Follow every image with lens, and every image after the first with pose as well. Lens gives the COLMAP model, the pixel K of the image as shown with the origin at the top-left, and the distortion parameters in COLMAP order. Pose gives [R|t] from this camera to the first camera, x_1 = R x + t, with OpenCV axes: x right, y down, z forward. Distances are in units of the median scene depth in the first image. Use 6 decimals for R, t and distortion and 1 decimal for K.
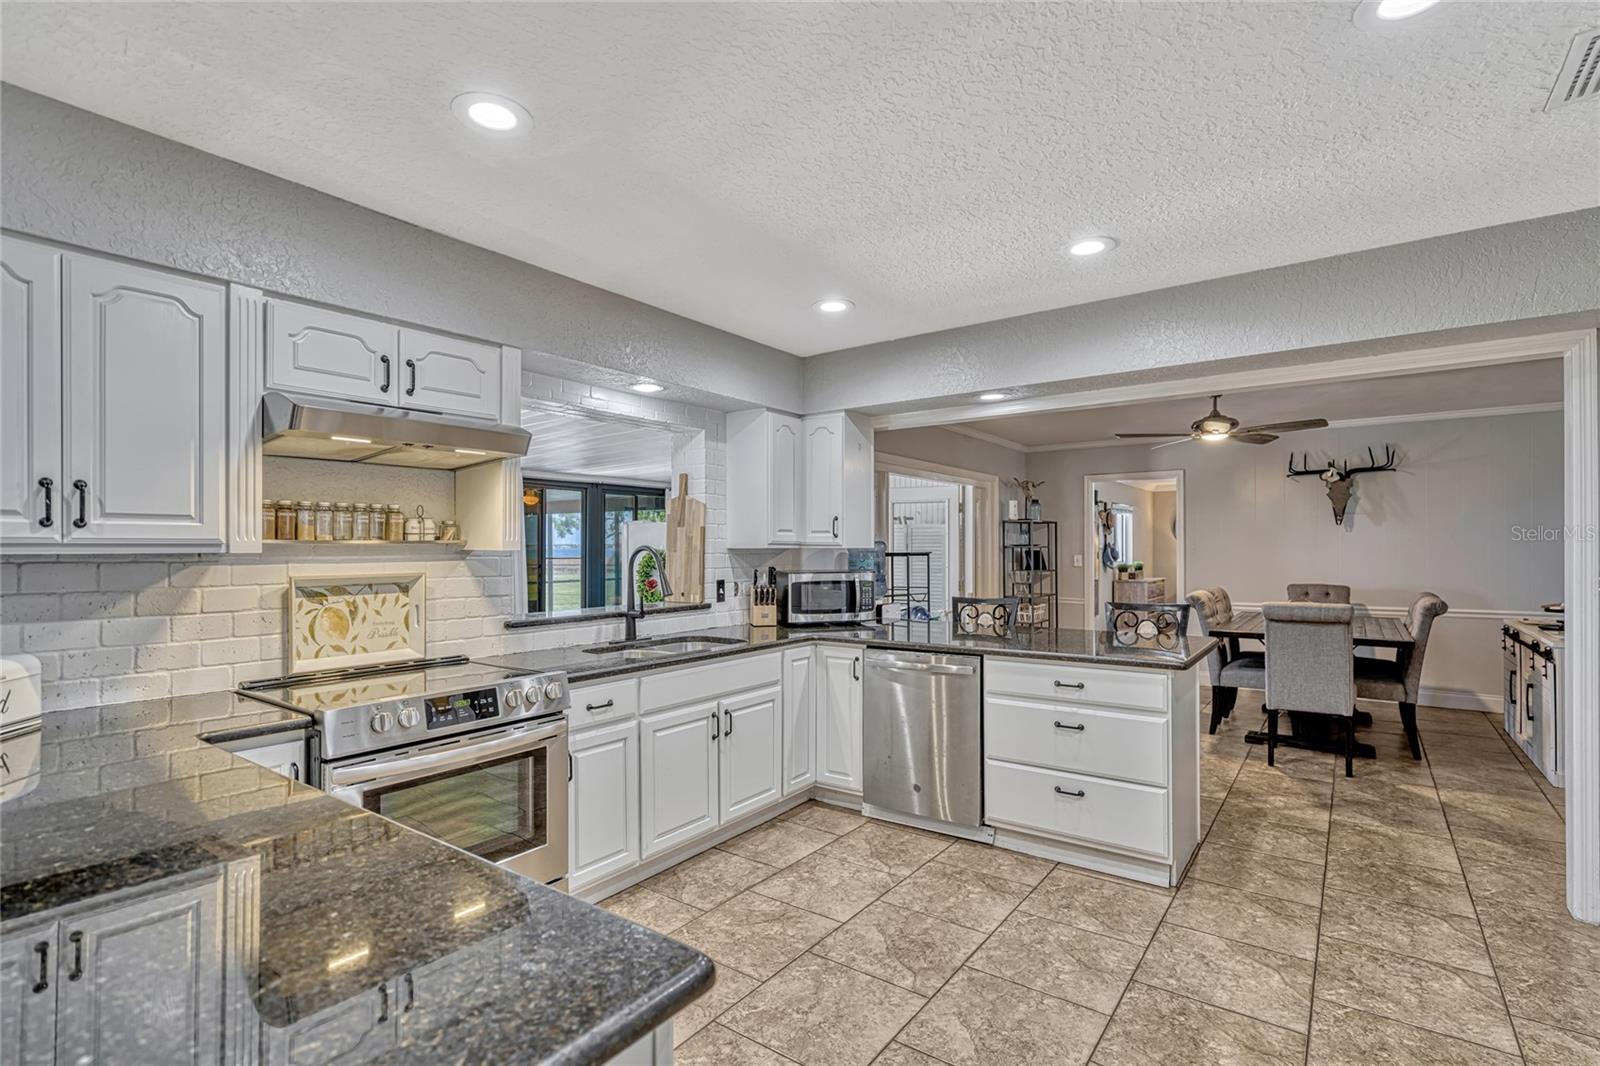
lens RADIAL K [[758.9, 0, 796.3], [0, 758.9, 544.4], [0, 0, 1]] dist [-0.010804, 0.009870]
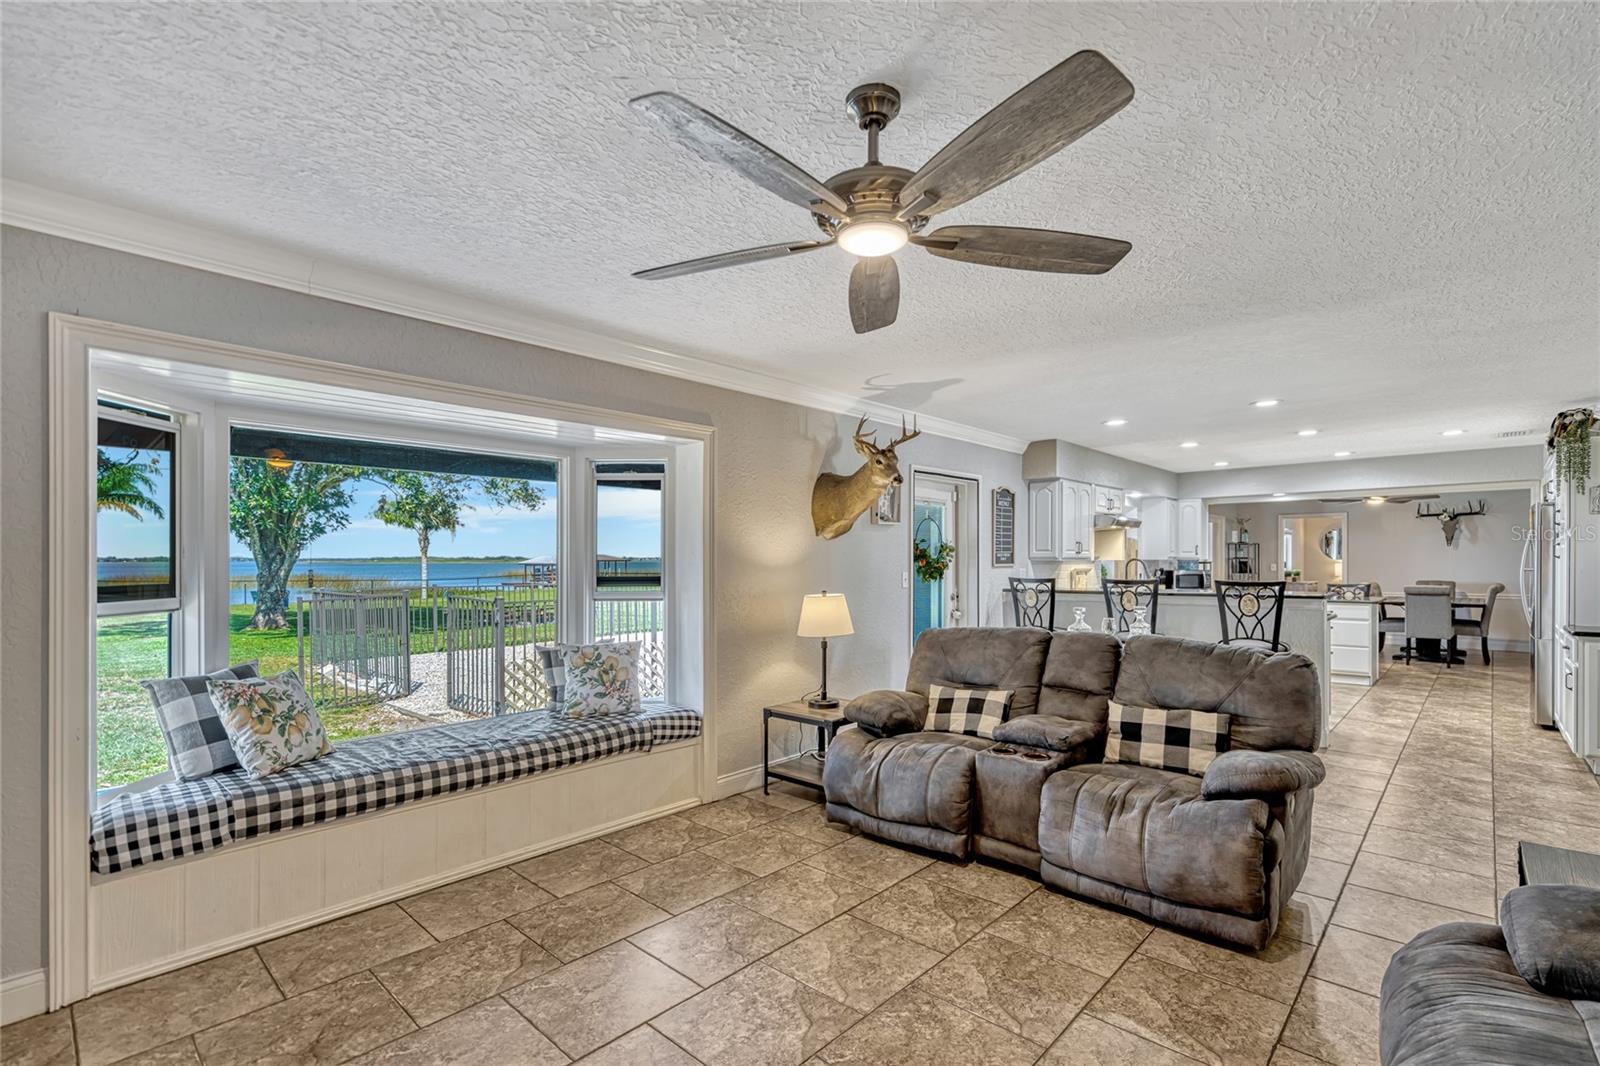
lens RADIAL K [[726.5, 0, 798.2], [0, 726.5, 554.6], [0, 0, 1]] dist [-0.000427, 0.005704]
pose [[0.992669, 0.000760, -0.120865, -1.065602], [-0.000764, 1.000000, 0.000011, -0.009716], [0.120865, 0.000081, 0.992669, -1.590041]]
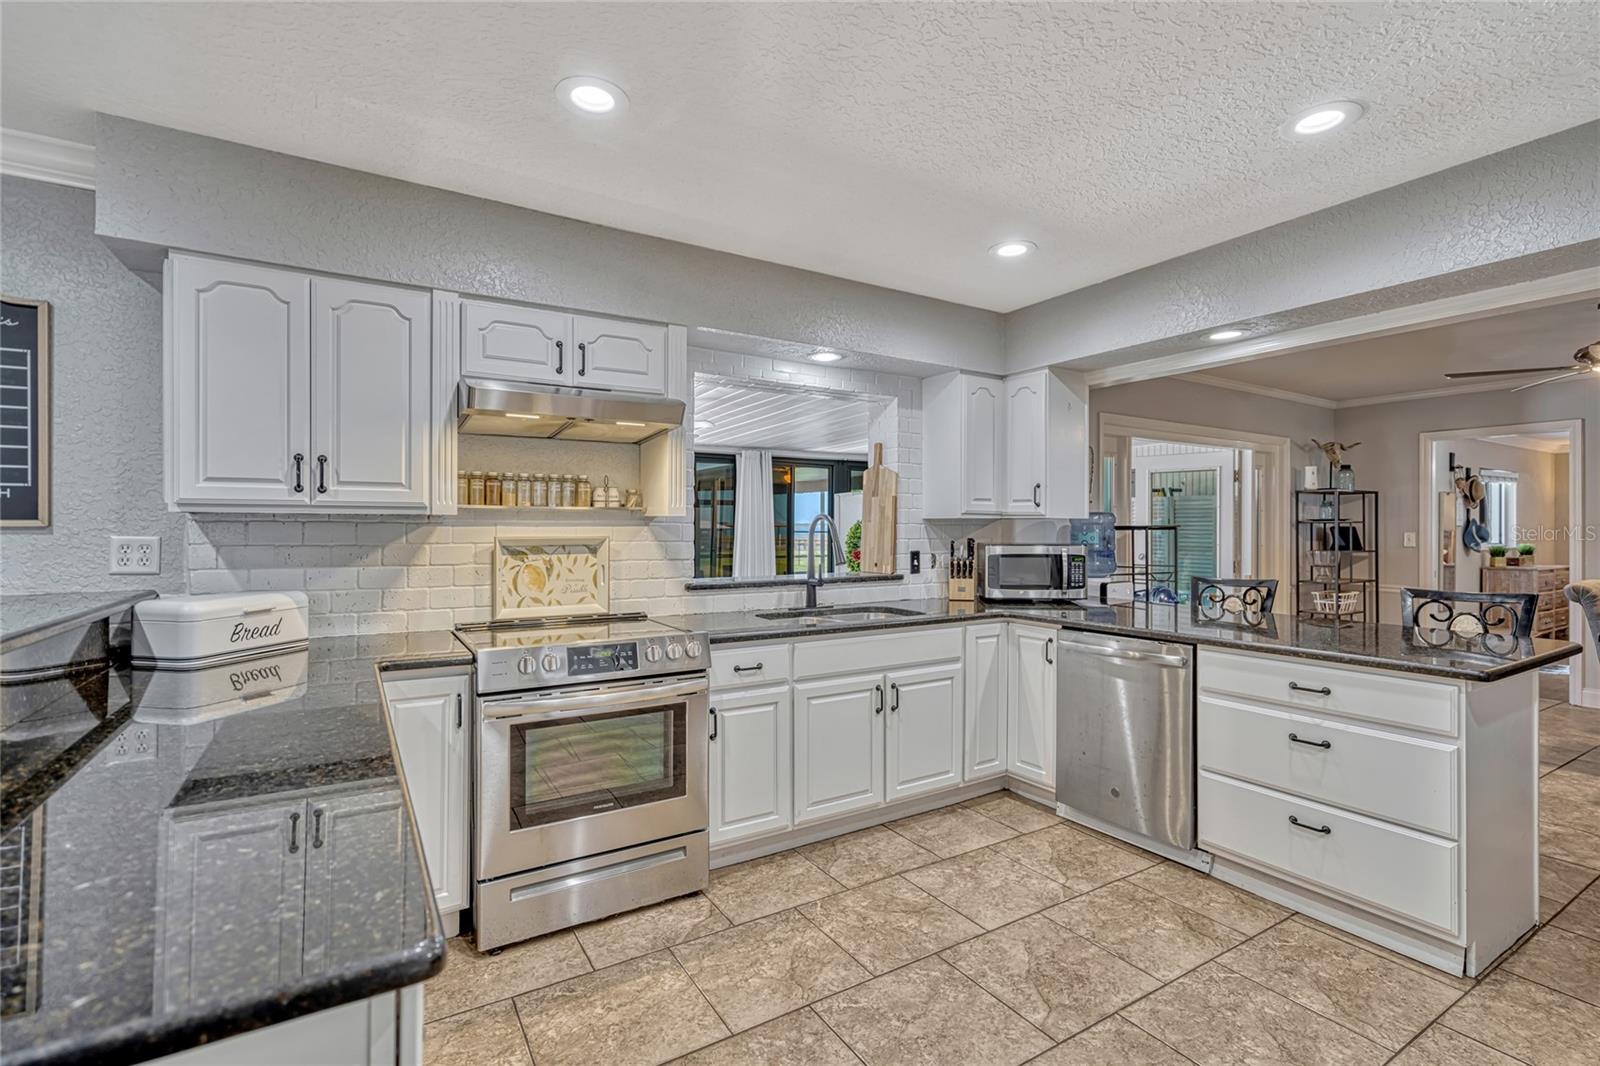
lens RADIAL K [[731.7, 0, 794.8], [0, 731.7, 524.6], [0, 0, 1]] dist [-0.002060, 0.000793]
pose [[0.926498, 0.004297, -0.376275, 0.139255], [-0.003634, 0.999990, 0.002472, 0.014133], [0.376282, -0.000923, 0.926505, 0.090245]]
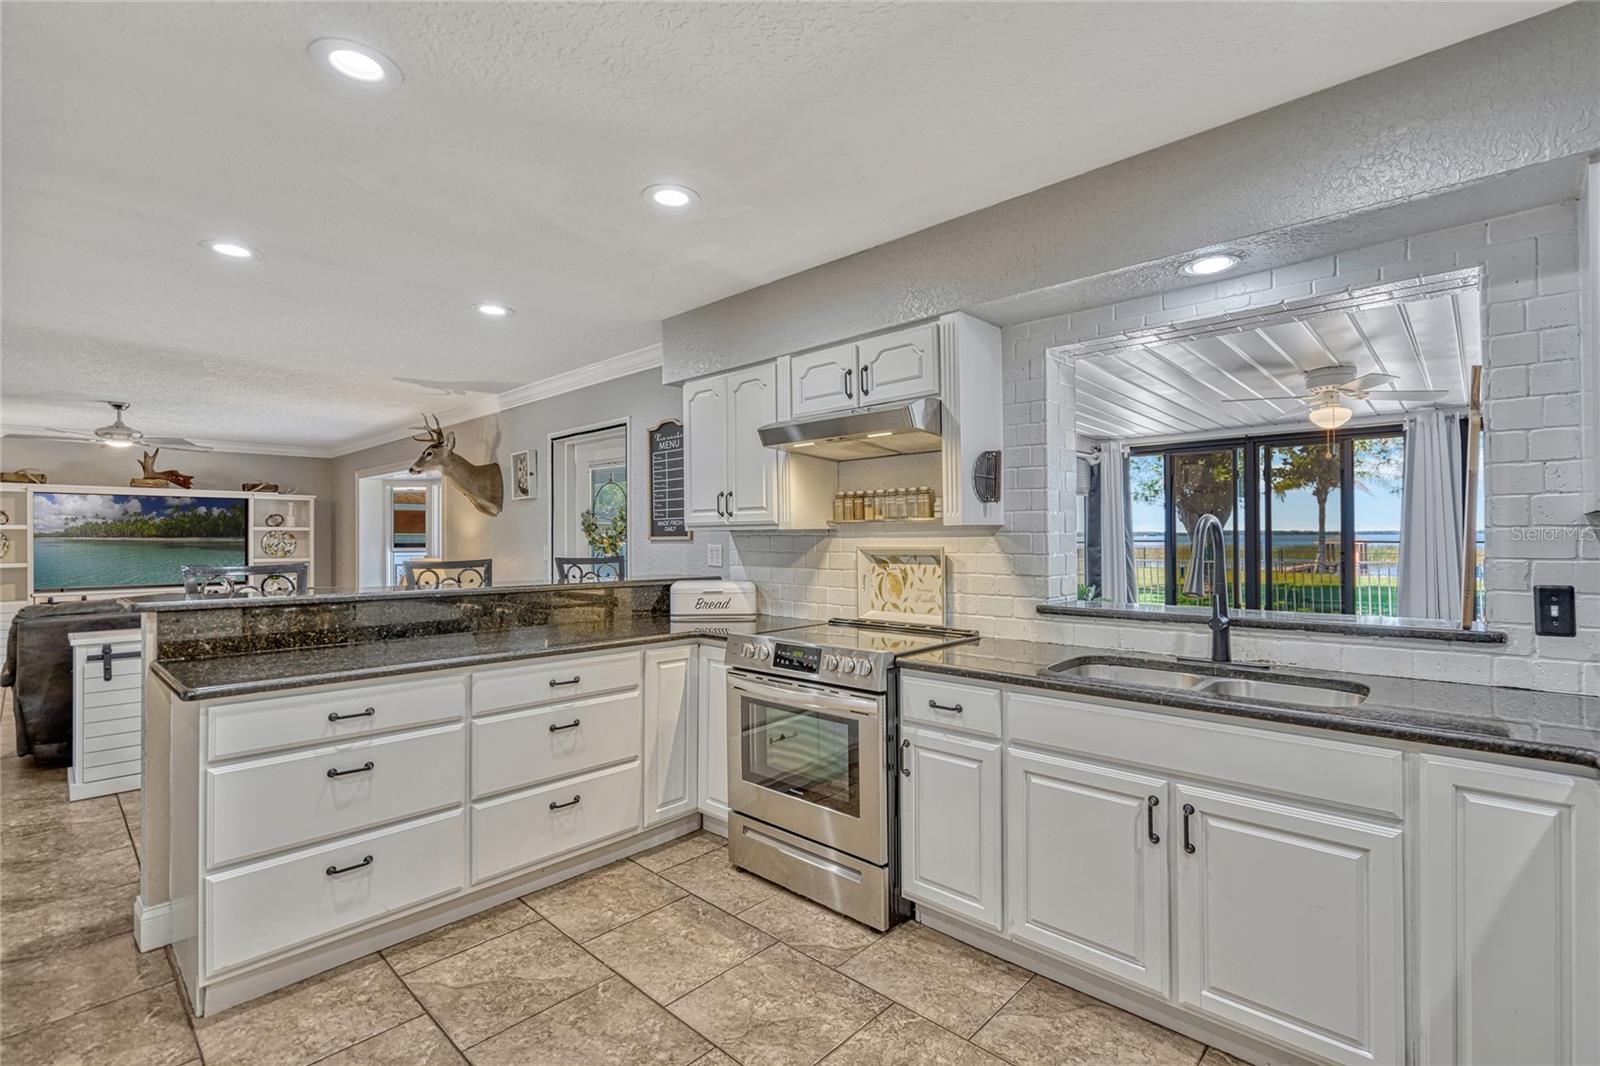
lens RADIAL K [[722.6, 0, 800.0], [0, 722.6, 533.0], [0, 0, 1]] dist [-0.000649, 0.000674]
pose [[-0.120737, -0.003007, -0.992680, 0.467070], [0.011463, 0.999925, -0.004423, 0.016220], [0.992618, -0.011913, -0.120694, 0.773564]]
